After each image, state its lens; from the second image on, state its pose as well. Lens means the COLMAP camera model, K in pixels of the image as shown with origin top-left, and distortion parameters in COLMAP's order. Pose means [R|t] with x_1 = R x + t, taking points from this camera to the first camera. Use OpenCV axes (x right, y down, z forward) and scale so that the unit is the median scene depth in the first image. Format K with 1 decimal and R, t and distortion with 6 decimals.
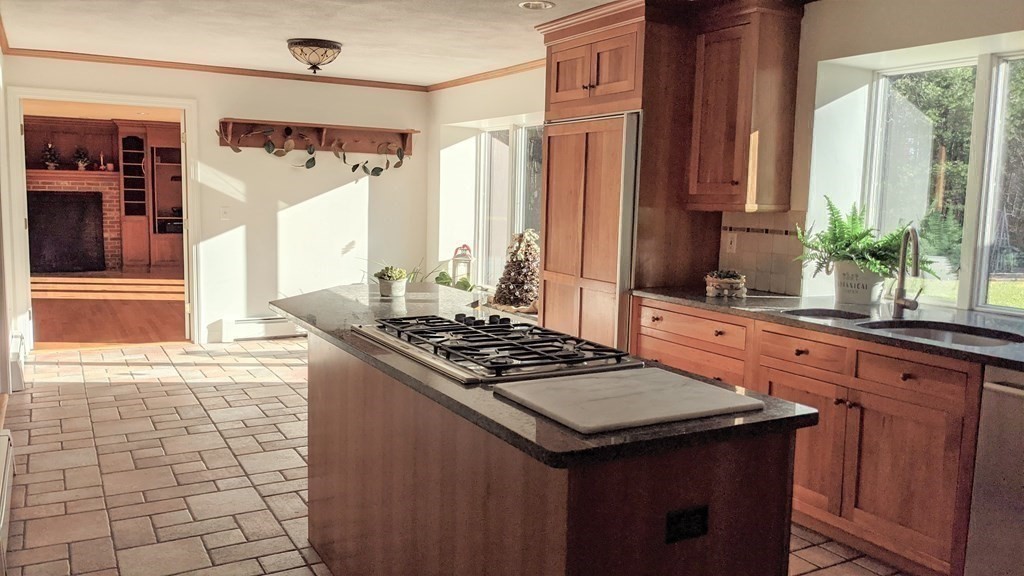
lens RADIAL K [[826.2, 0, 520.6], [0, 826.2, 291.8], [0, 0, 1]] dist [0.090052, -0.124783]
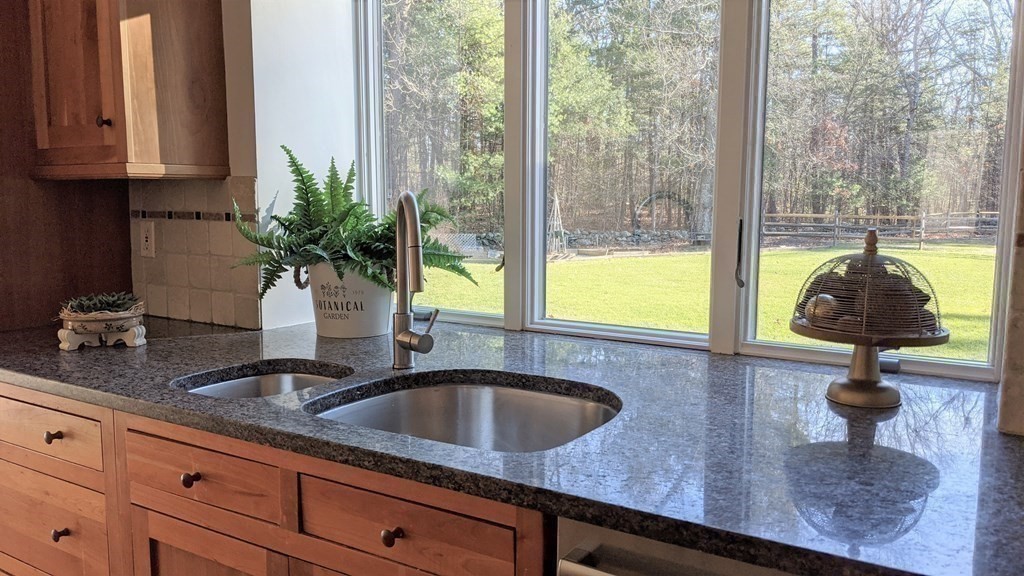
lens RADIAL K [[826.2, 0, 520.6], [0, 826.2, 291.8], [0, 0, 1]] dist [0.090052, -0.124783]
pose [[0.887368, -0.078741, 0.454289, 0.260731], [0.075769, 0.996818, 0.024778, -0.022206], [-0.454794, 0.012434, 0.890510, 0.459971]]
